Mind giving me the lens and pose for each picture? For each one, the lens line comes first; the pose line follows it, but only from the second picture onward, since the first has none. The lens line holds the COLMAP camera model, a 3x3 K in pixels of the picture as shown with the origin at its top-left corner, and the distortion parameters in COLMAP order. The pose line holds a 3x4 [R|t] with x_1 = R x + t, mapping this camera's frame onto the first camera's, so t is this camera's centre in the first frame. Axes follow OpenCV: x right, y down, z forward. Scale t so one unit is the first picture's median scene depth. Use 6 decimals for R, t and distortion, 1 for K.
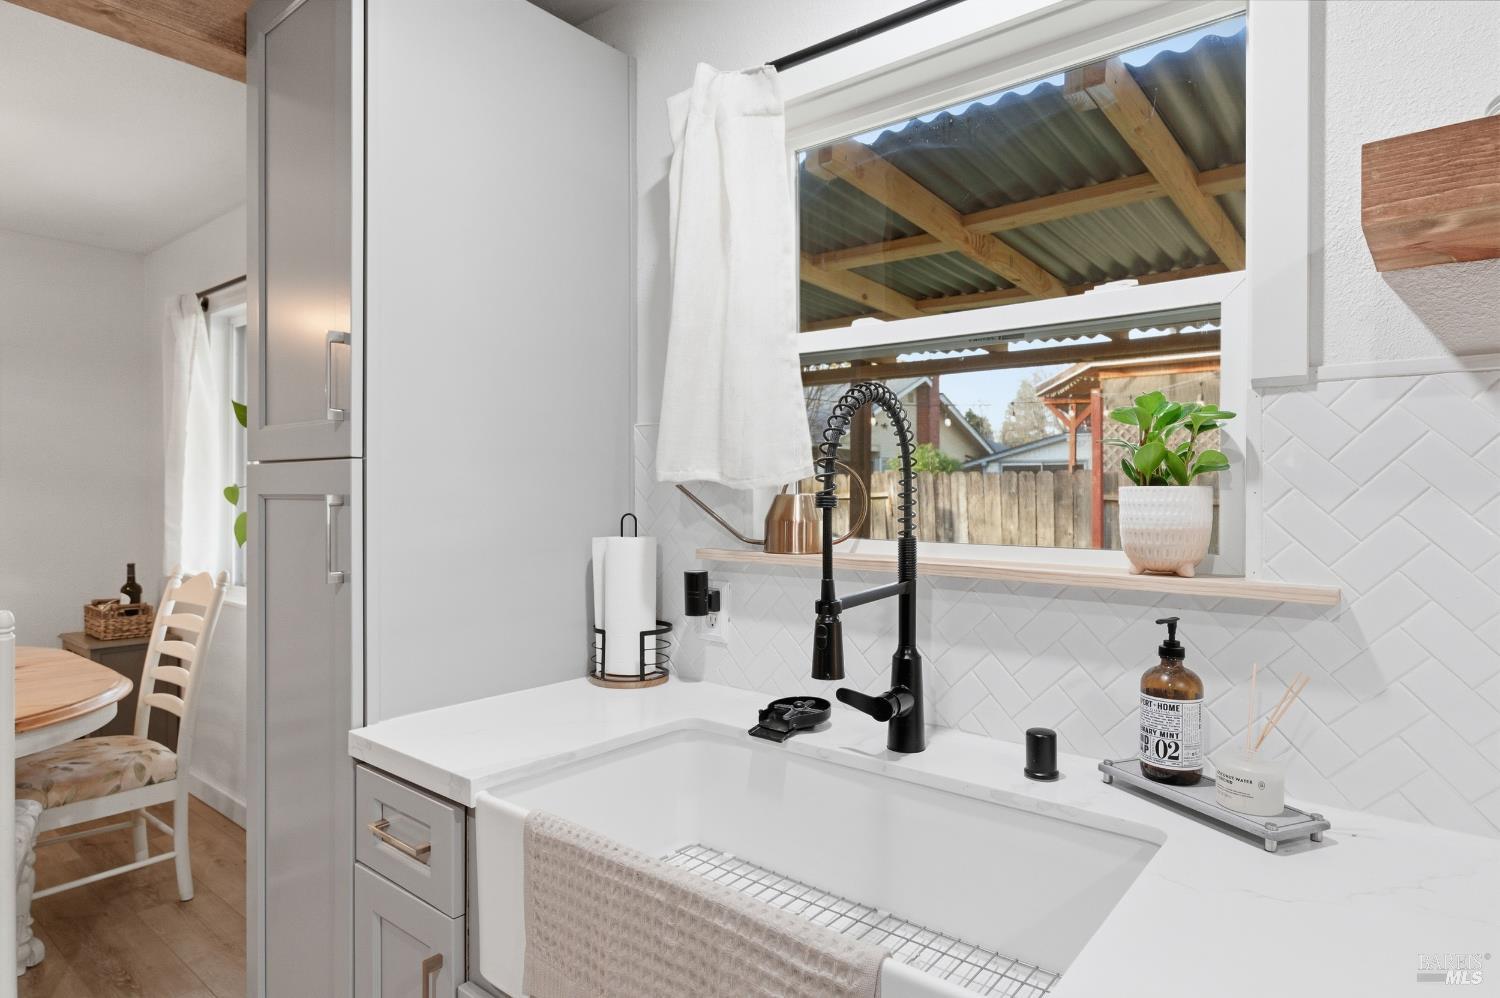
lens RADIAL K [[849.5, 0, 746.8], [0, 849.5, 495.5], [0, 0, 1]] dist [-0.005631, 0.002649]
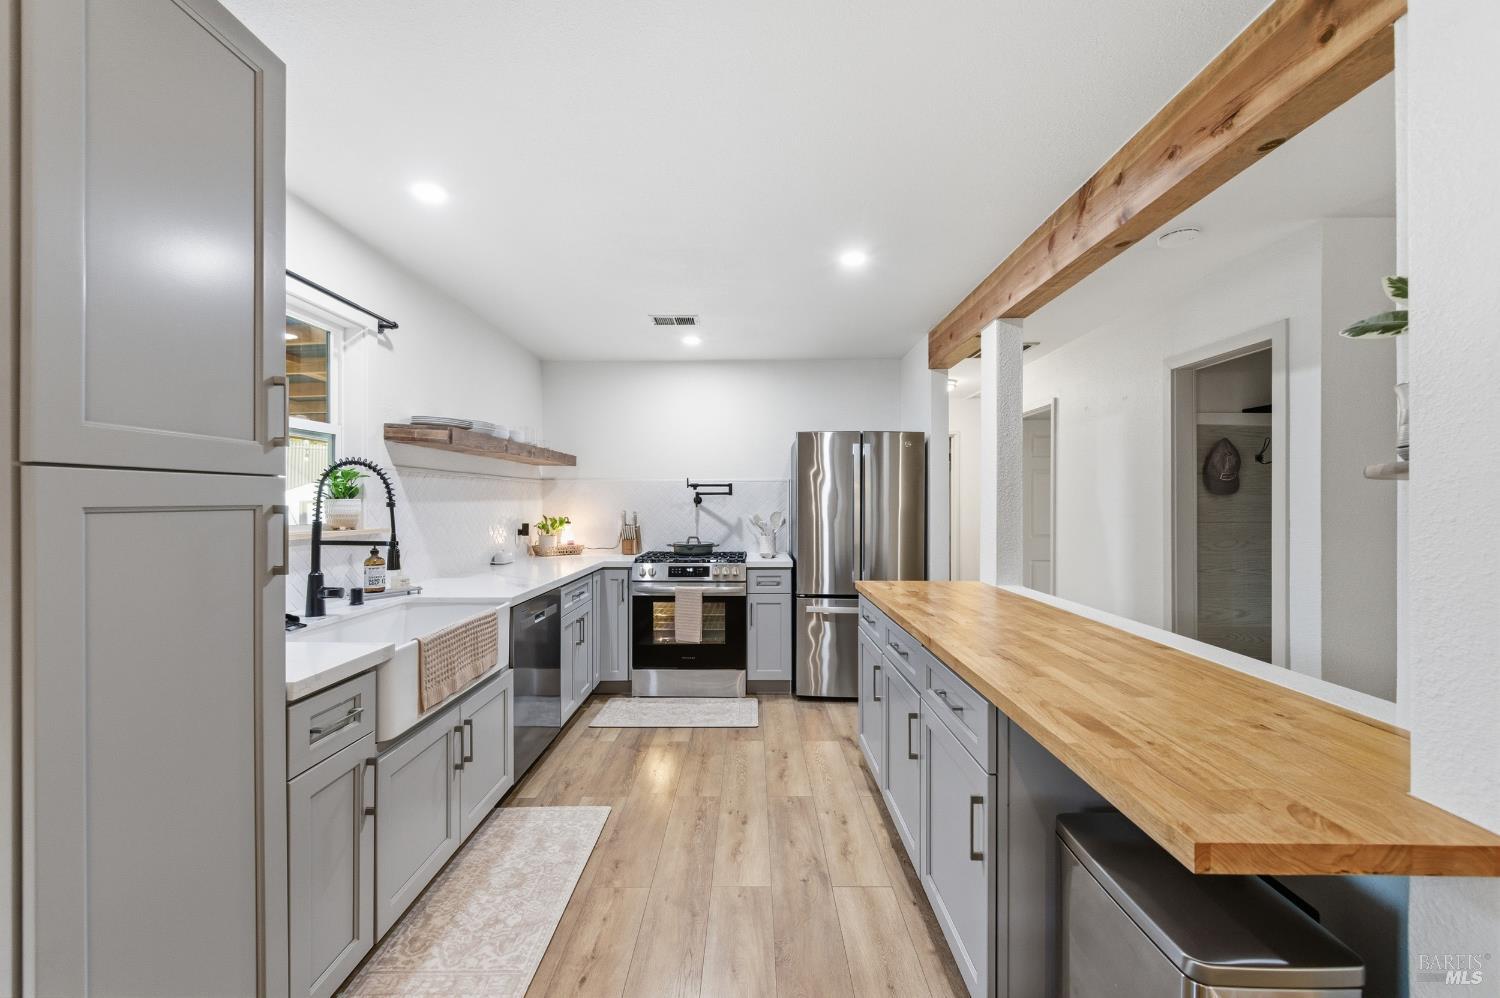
lens RADIAL K [[588.6, 0, 749.2], [0, 588.6, 502.3], [0, 0, 1]] dist [0.006936, -0.001396]
pose [[-0.627621, -0.004218, 0.778508, -1.670532], [0.001491, 0.999977, 0.006620, -0.008801], [-0.778518, 0.005316, -0.627600, 1.041349]]
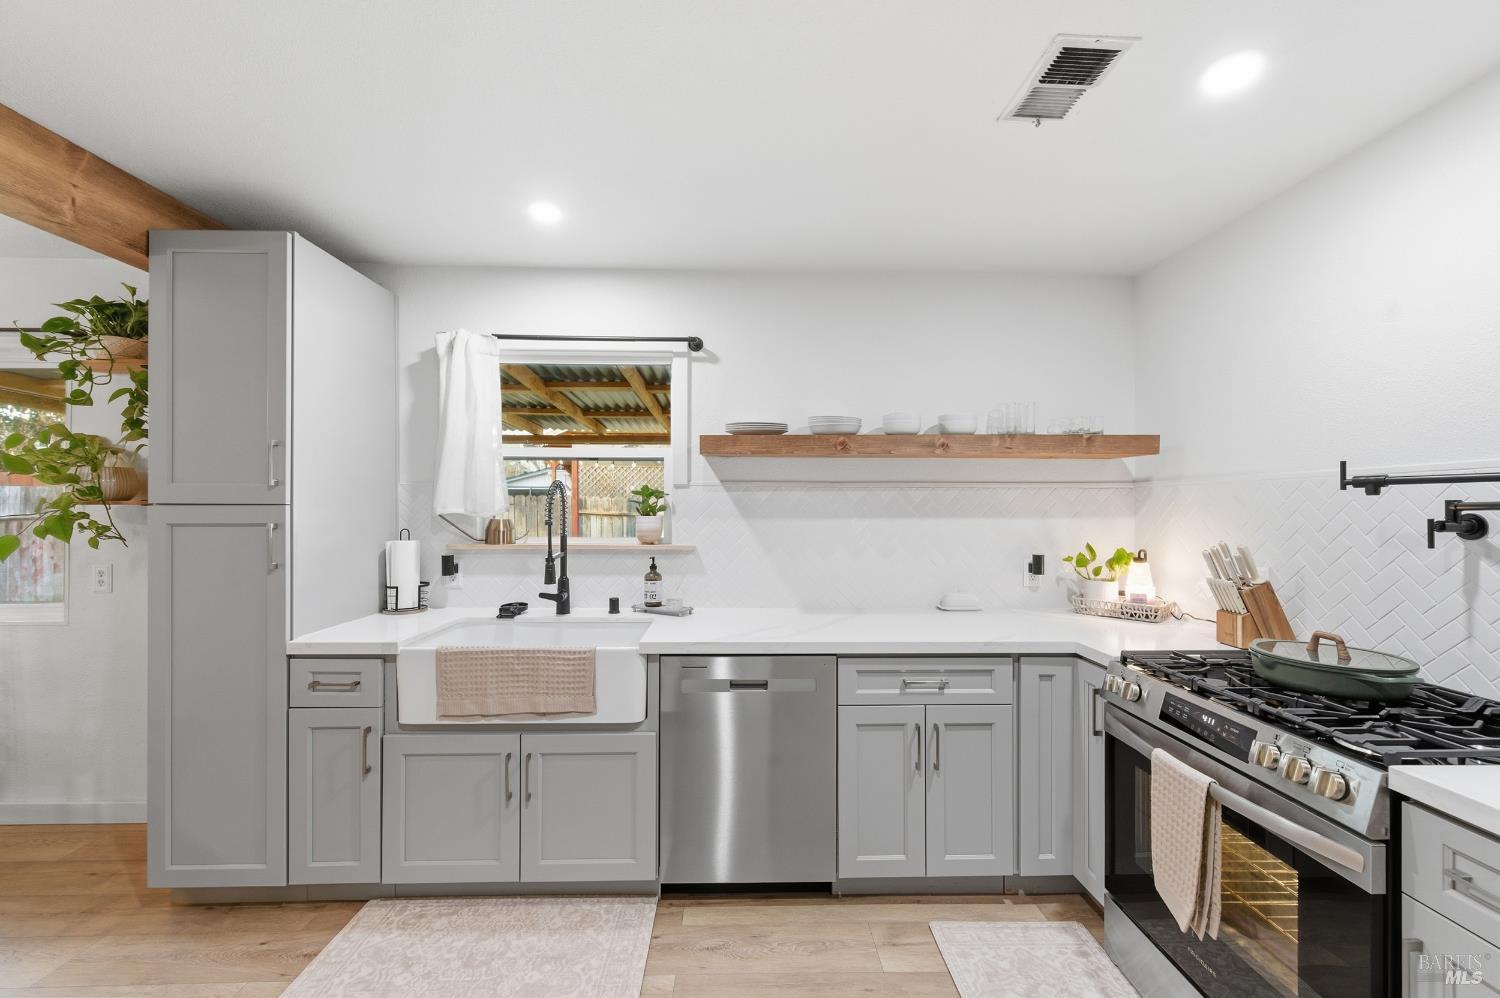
lens RADIAL K [[588.6, 0, 746.4], [0, 588.6, 506.3], [0, 0, 1]] dist [0.006936, -0.001396]
pose [[0.761138, -0.000674, 0.648590, -0.558992], [0.002782, 0.999994, -0.002225, -0.035146], [-0.648584, 0.003497, 0.761135, -0.770311]]
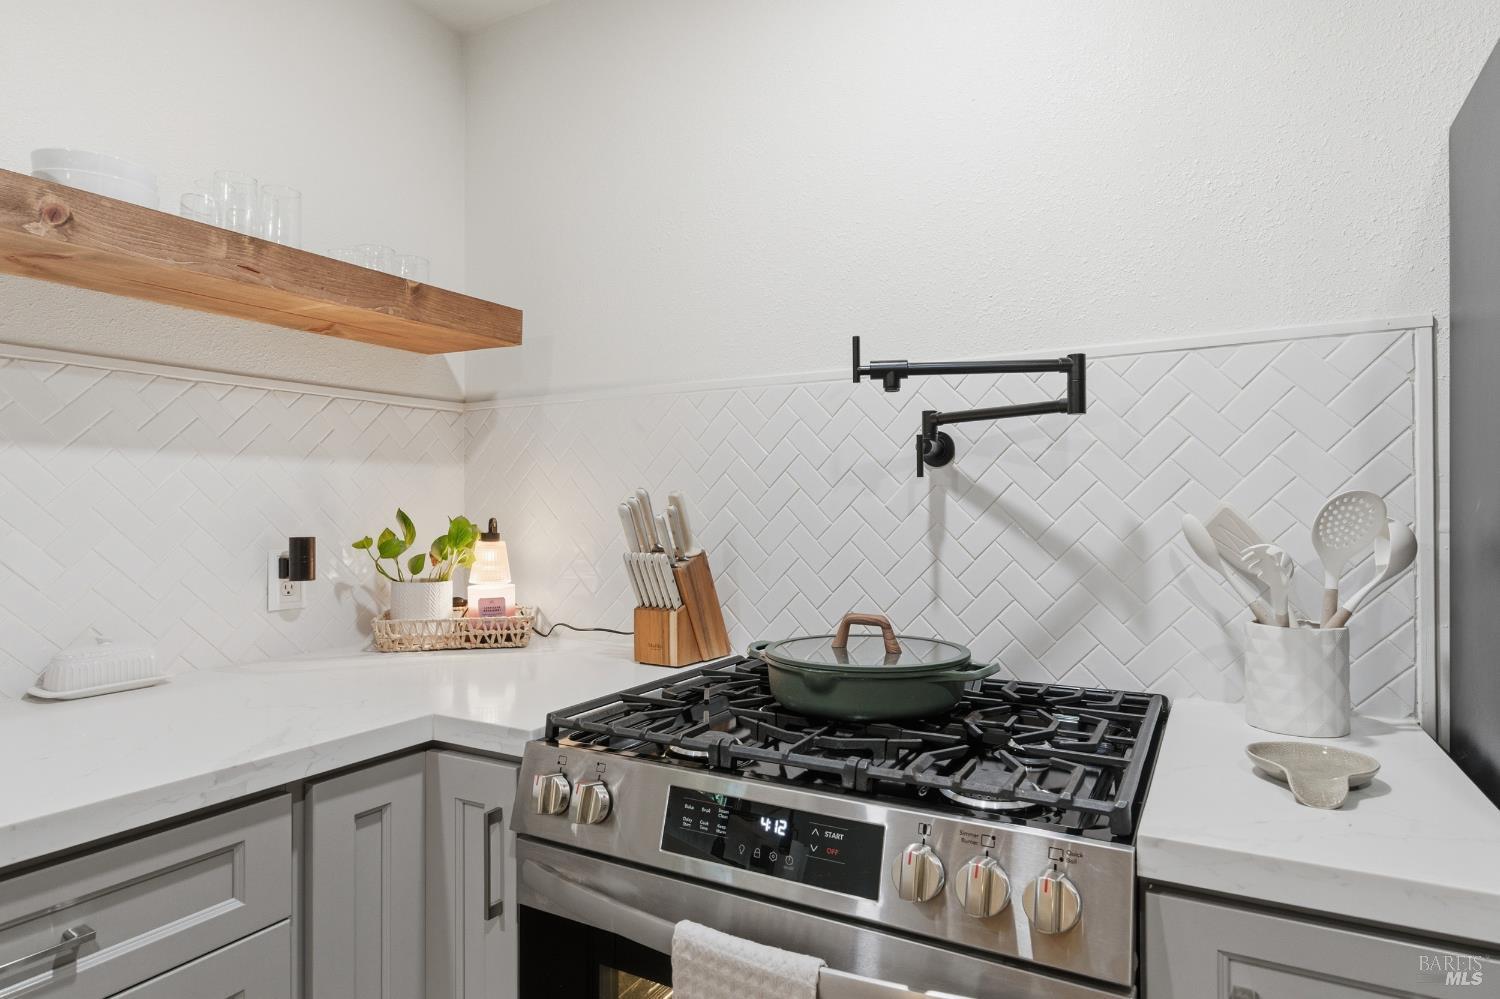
lens RADIAL K [[849.5, 0, 754.2], [0, 849.5, 504.8], [0, 0, 1]] dist [-0.005631, 0.002649]
pose [[-0.179888, -0.000751, 0.983687, 0.032000], [0.004440, 0.999989, 0.001575, 0.070544], [-0.983677, 0.004651, -0.179883, -0.370576]]
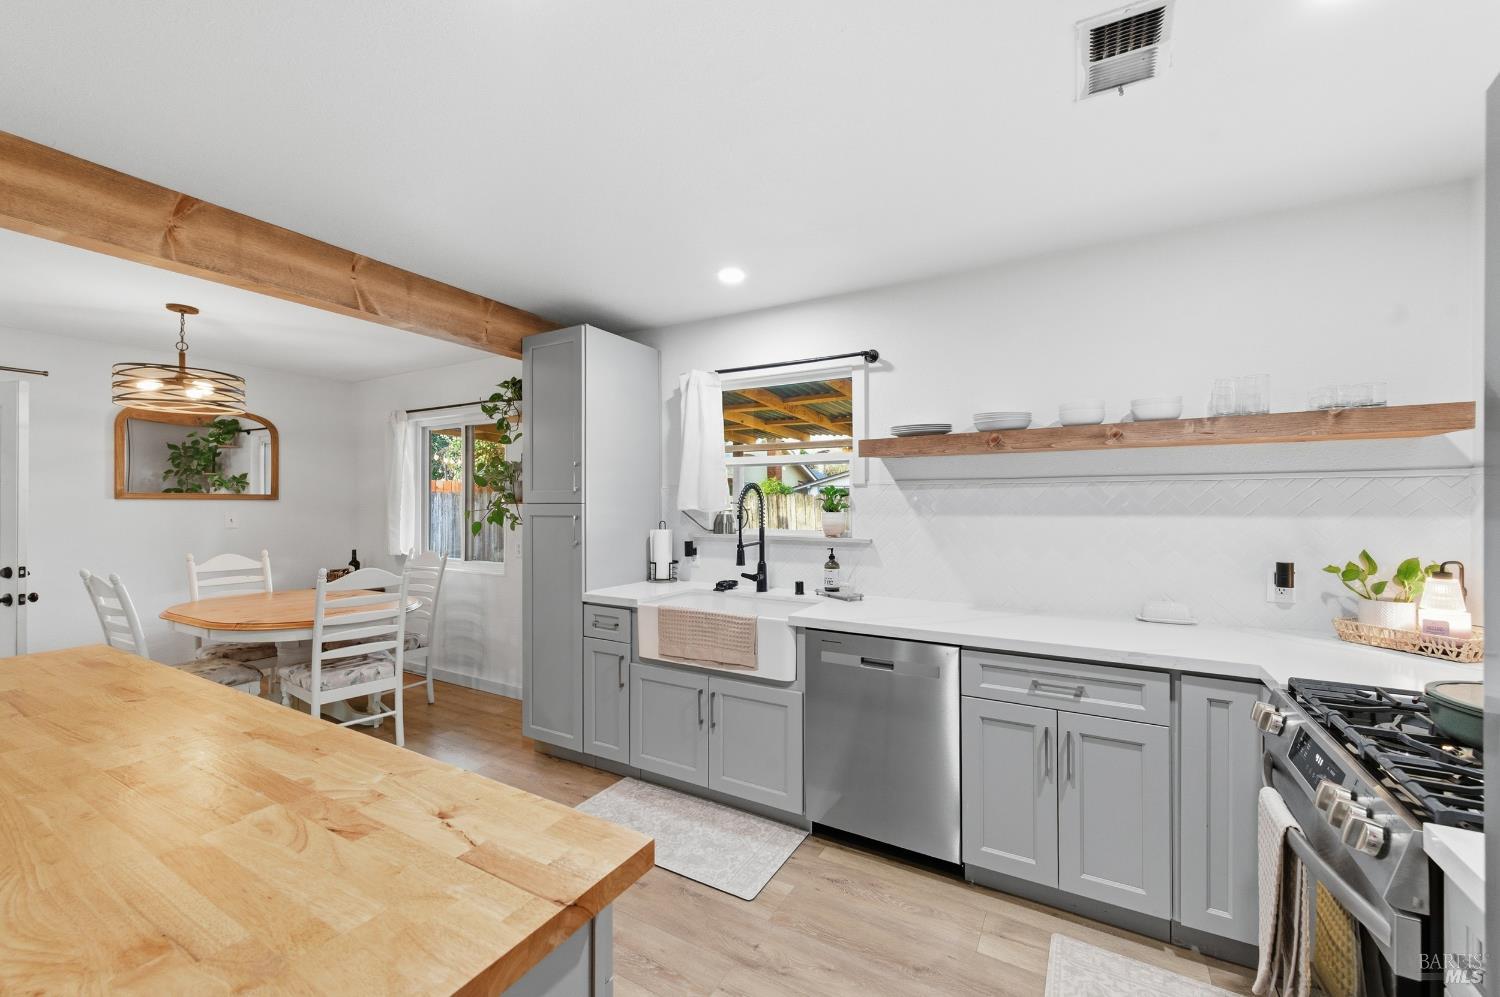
lens RADIAL K [[588.6, 0, 746.5], [0, 588.6, 504.7], [0, 0, 1]] dist [0.006936, -0.001396]
pose [[0.986789, -0.002984, 0.161984, -0.232429], [0.003707, 0.999984, -0.004157, -0.029274], [-0.161969, 0.004702, 0.986785, -1.207671]]
